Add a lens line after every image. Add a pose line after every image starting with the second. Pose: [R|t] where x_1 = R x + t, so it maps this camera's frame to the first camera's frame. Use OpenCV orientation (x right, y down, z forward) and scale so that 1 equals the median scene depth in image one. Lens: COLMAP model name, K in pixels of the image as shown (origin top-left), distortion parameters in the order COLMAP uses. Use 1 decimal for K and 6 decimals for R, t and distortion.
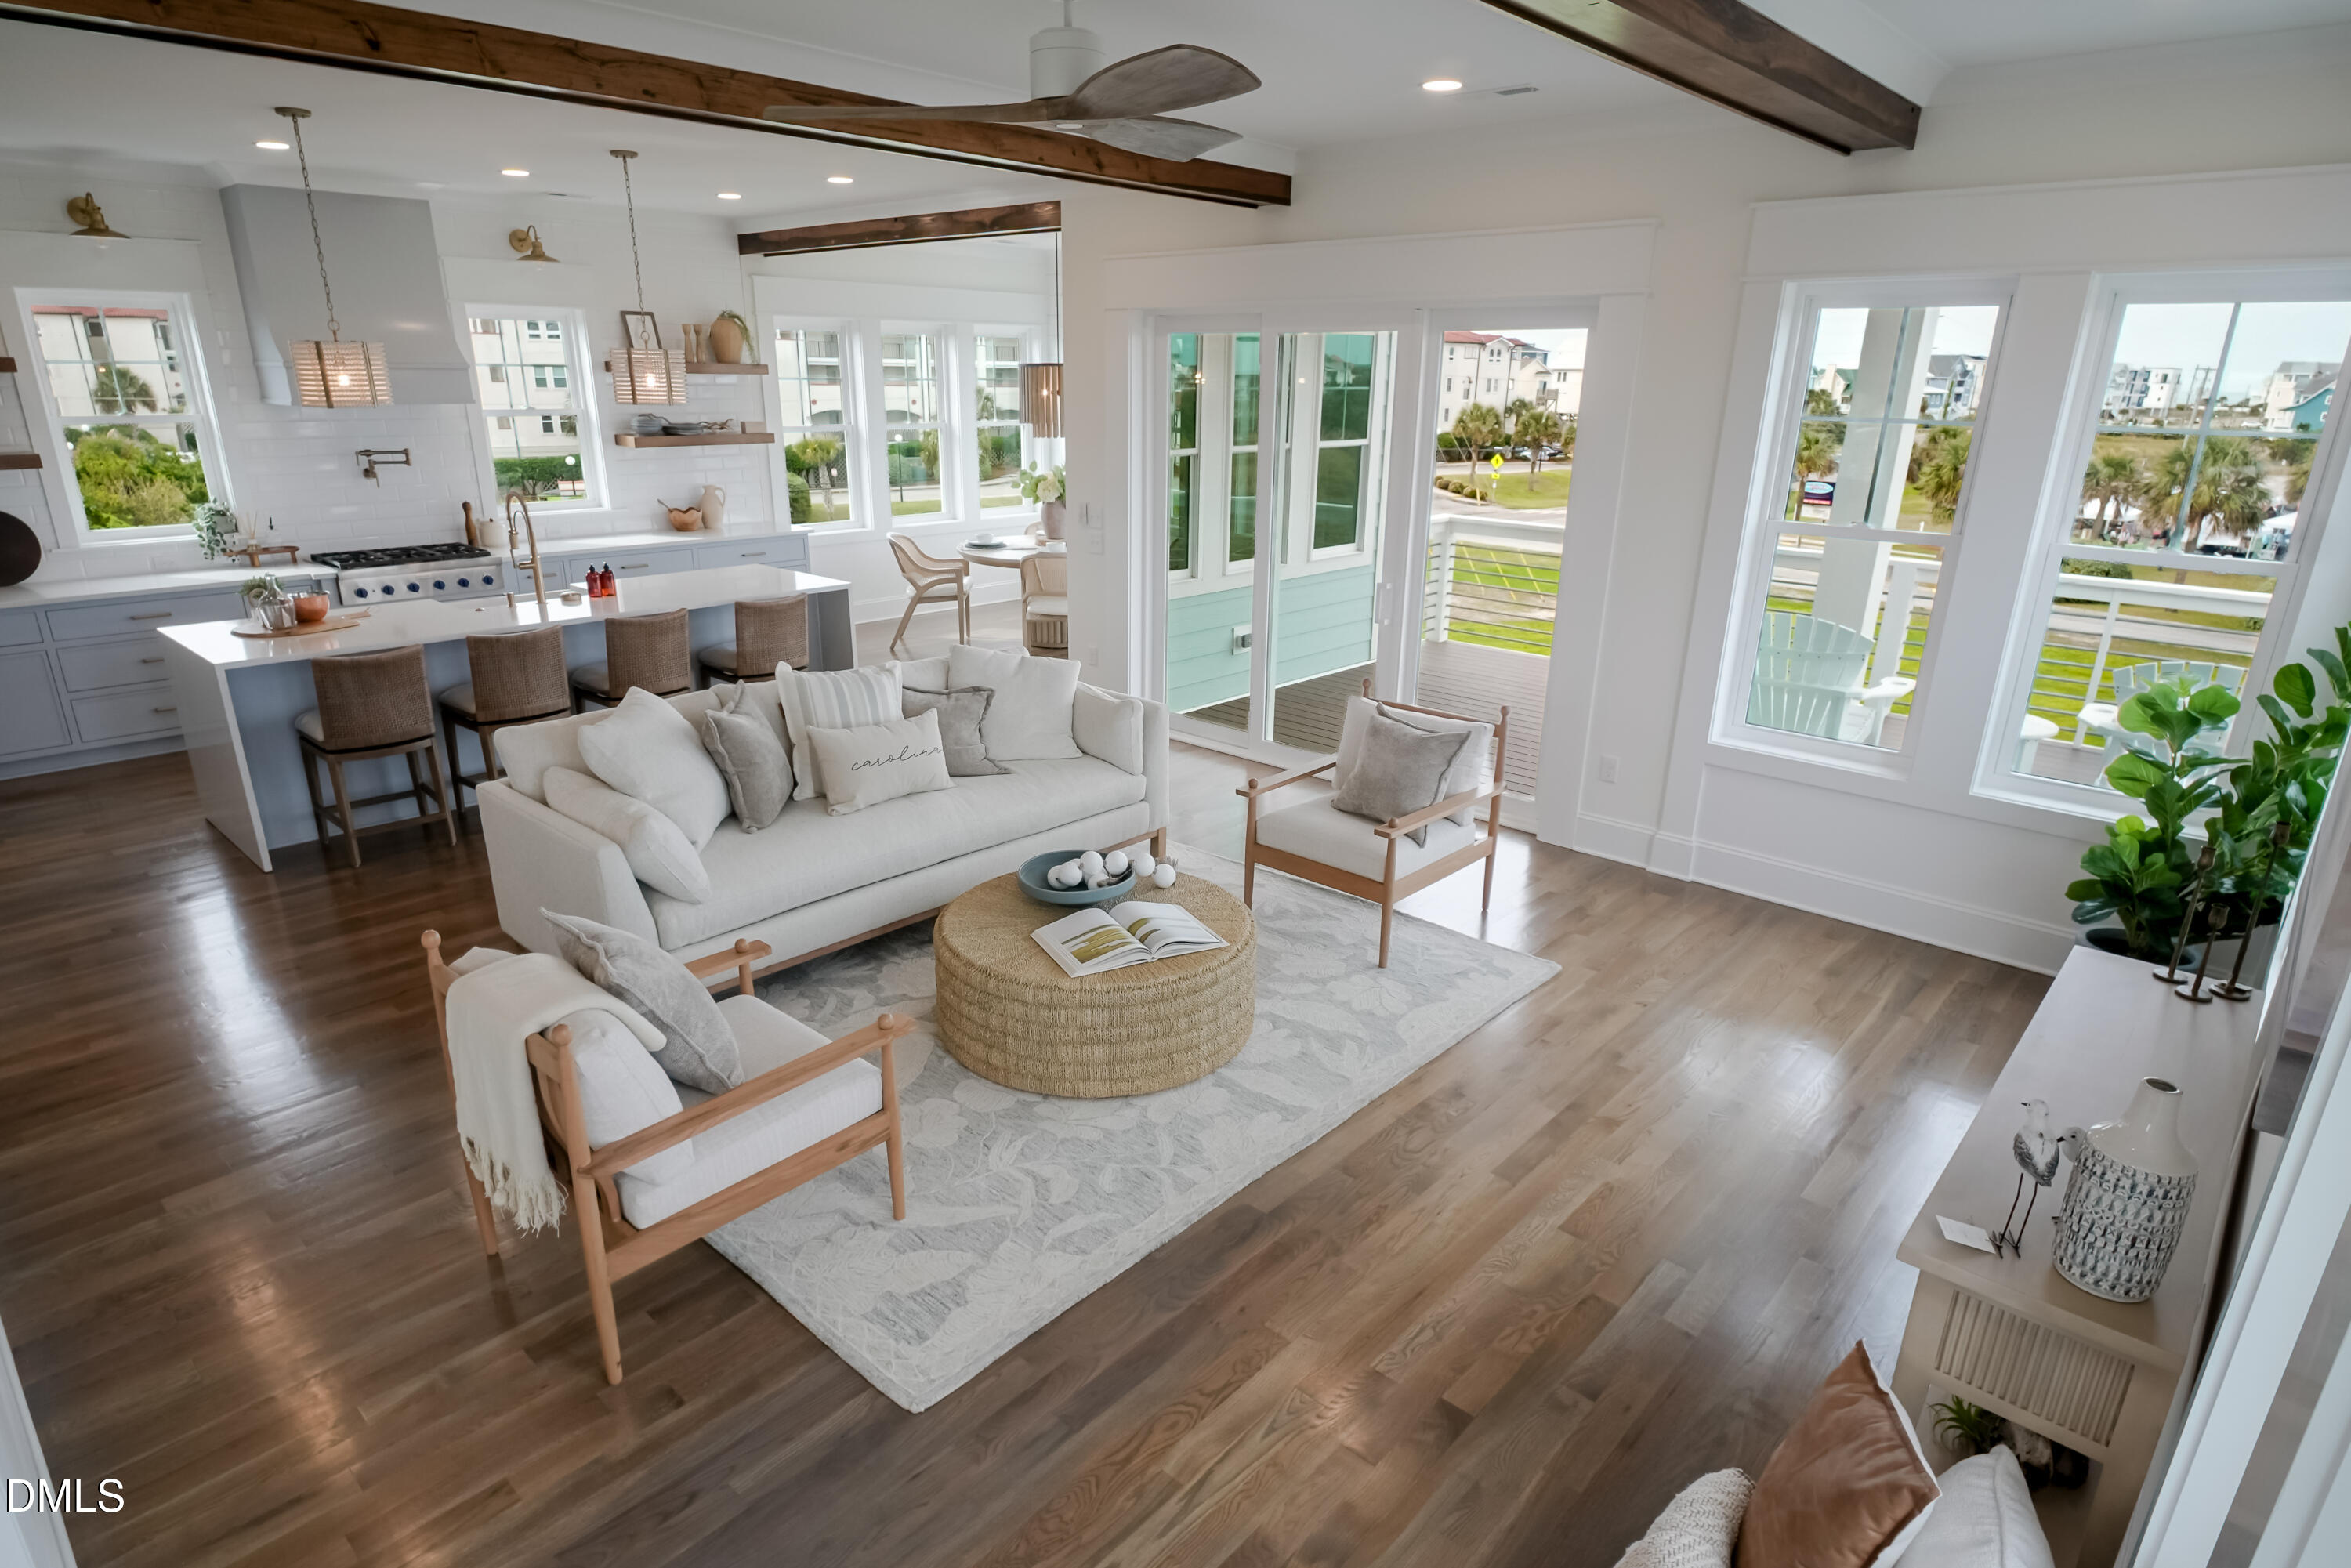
lens RADIAL K [[1251.0, 0, 1160.4], [0, 1251.0, 835.0], [0, 0, 1]] dist [0.013777, -0.017453]
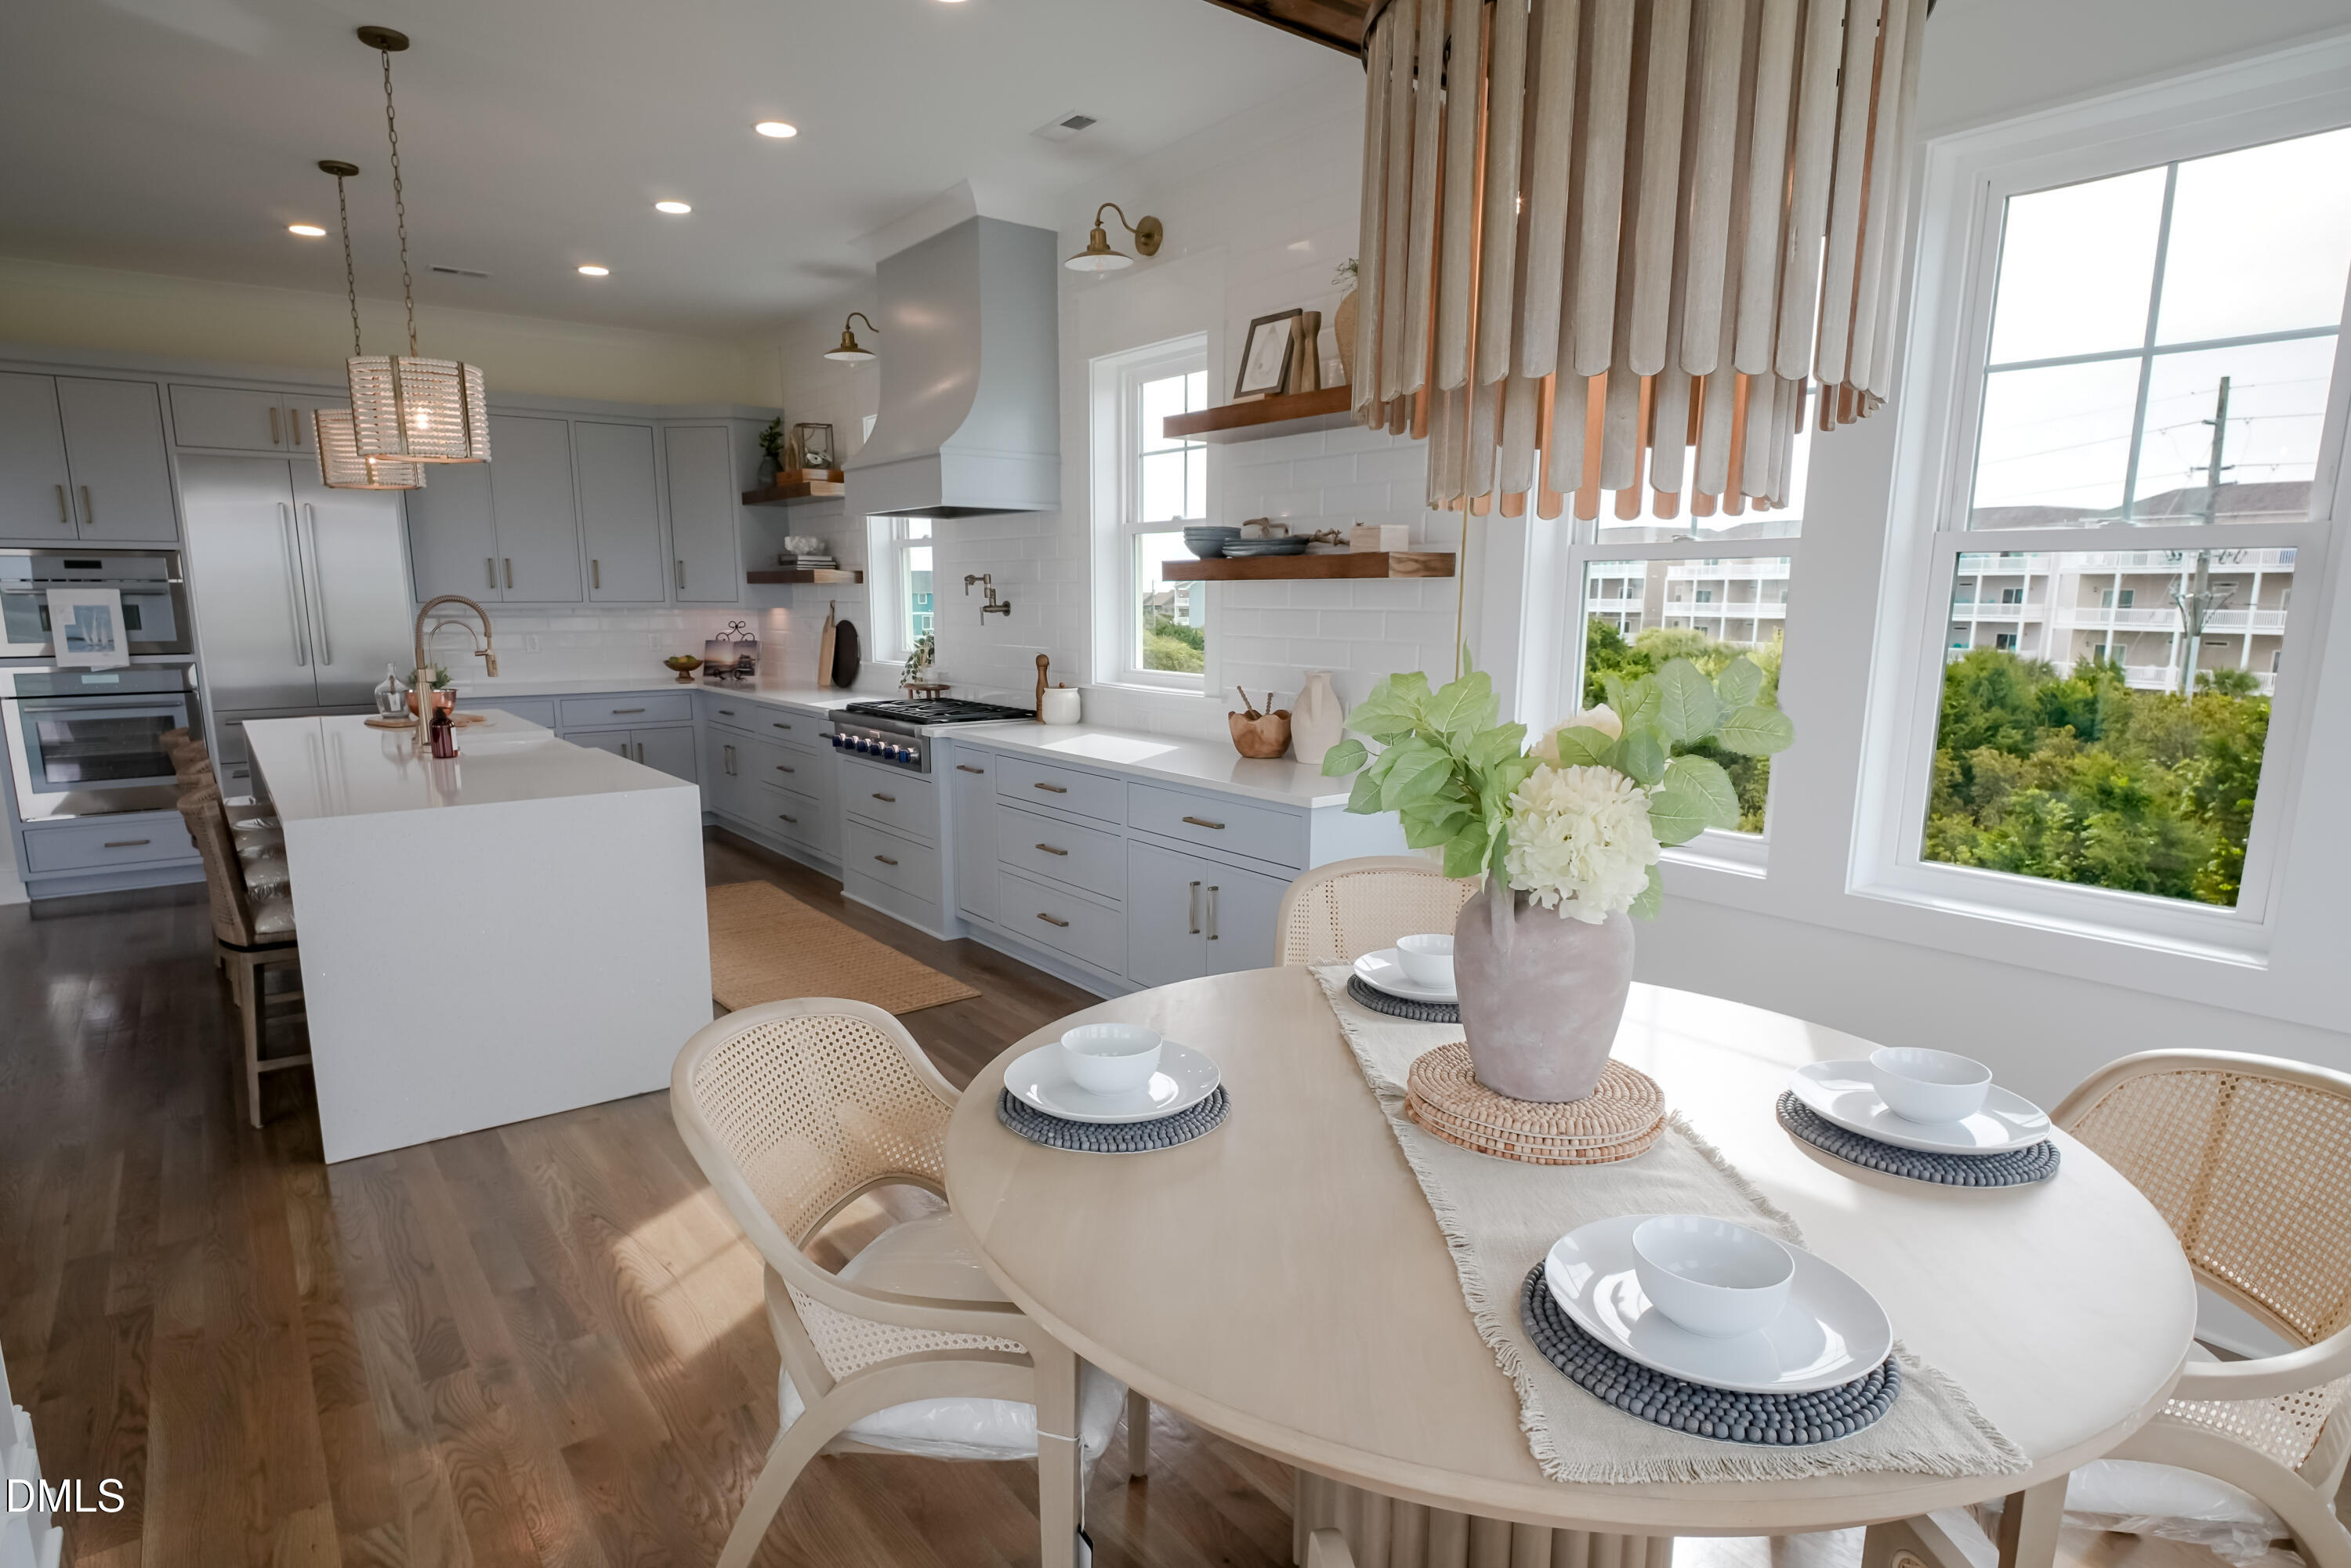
lens RADIAL K [[1251.0, 0, 1160.4], [0, 1251.0, 835.0], [0, 0, 1]] dist [0.013777, -0.017453]
pose [[-0.169317, 0.172393, -0.970367, 0.106502], [-0.346775, 0.911202, 0.222390, -0.329264], [0.922539, 0.374154, -0.094500, 1.096293]]
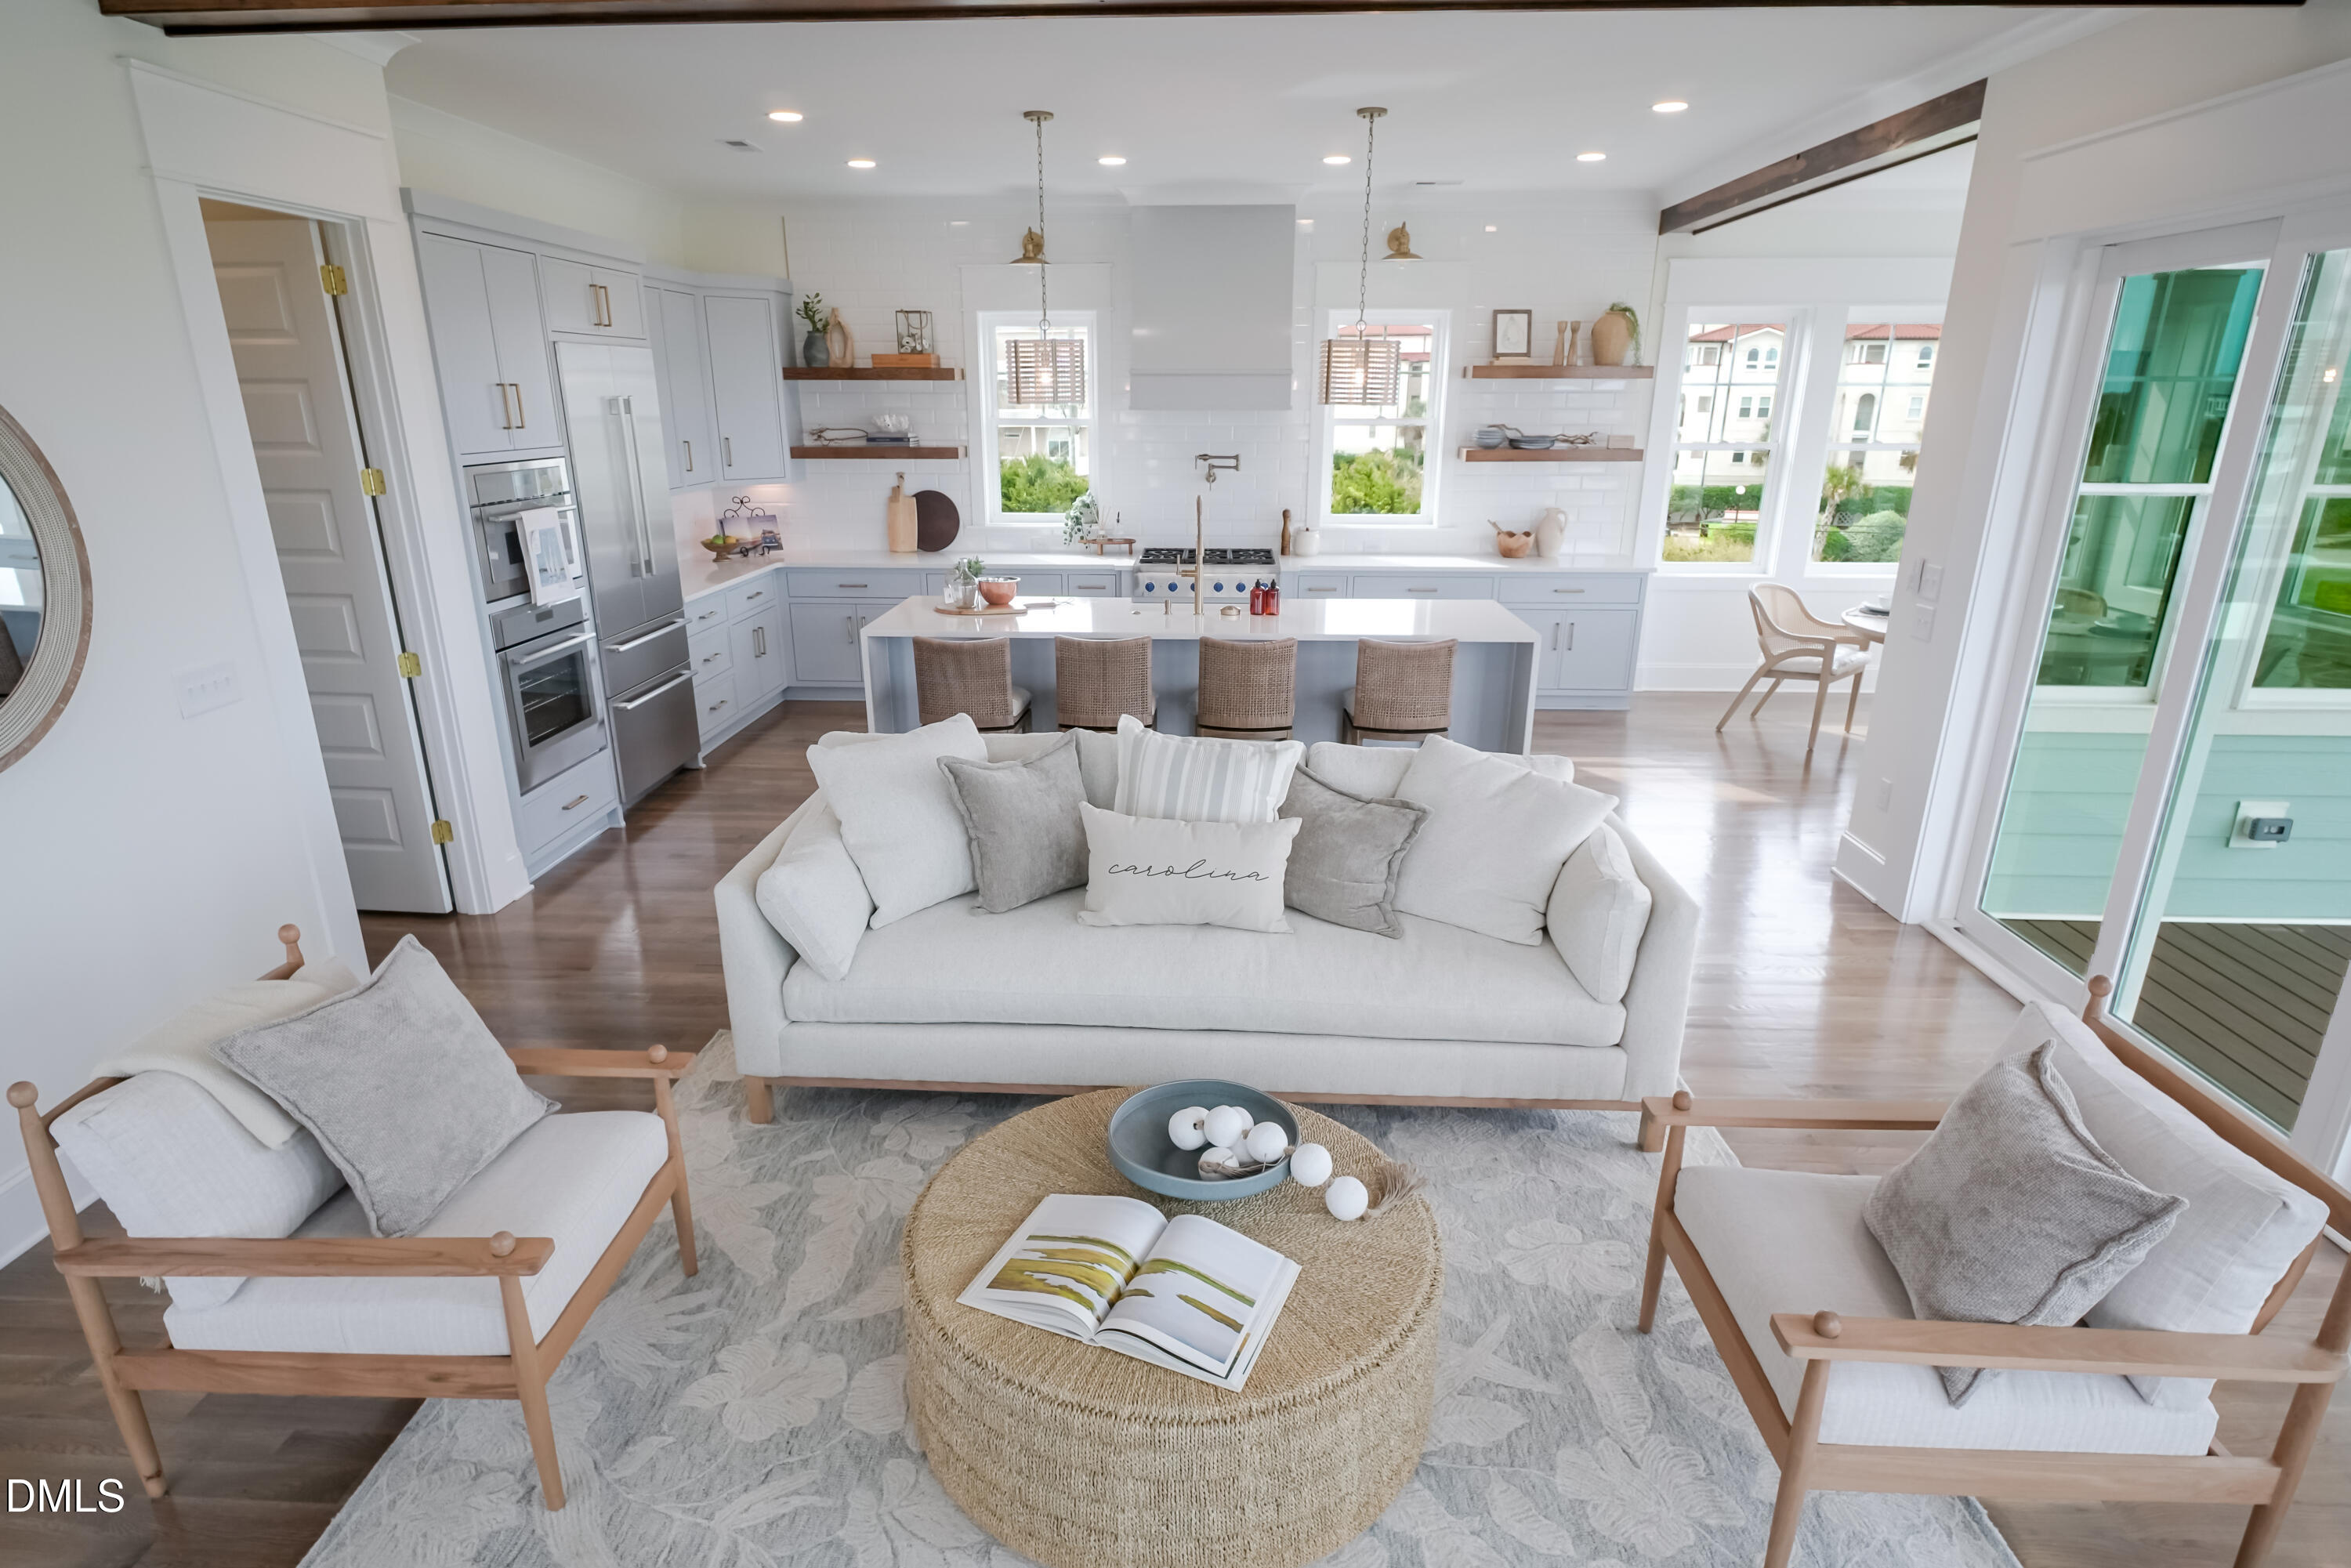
lens RADIAL K [[1251.0, 0, 1160.4], [0, 1251.0, 835.0], [0, 0, 1]] dist [0.013777, -0.017453]
pose [[0.644827, 0.241701, -0.725106, 0.160772], [-0.258223, 0.961793, 0.090963, -0.077881], [0.719388, 0.128583, 0.682603, 0.269486]]
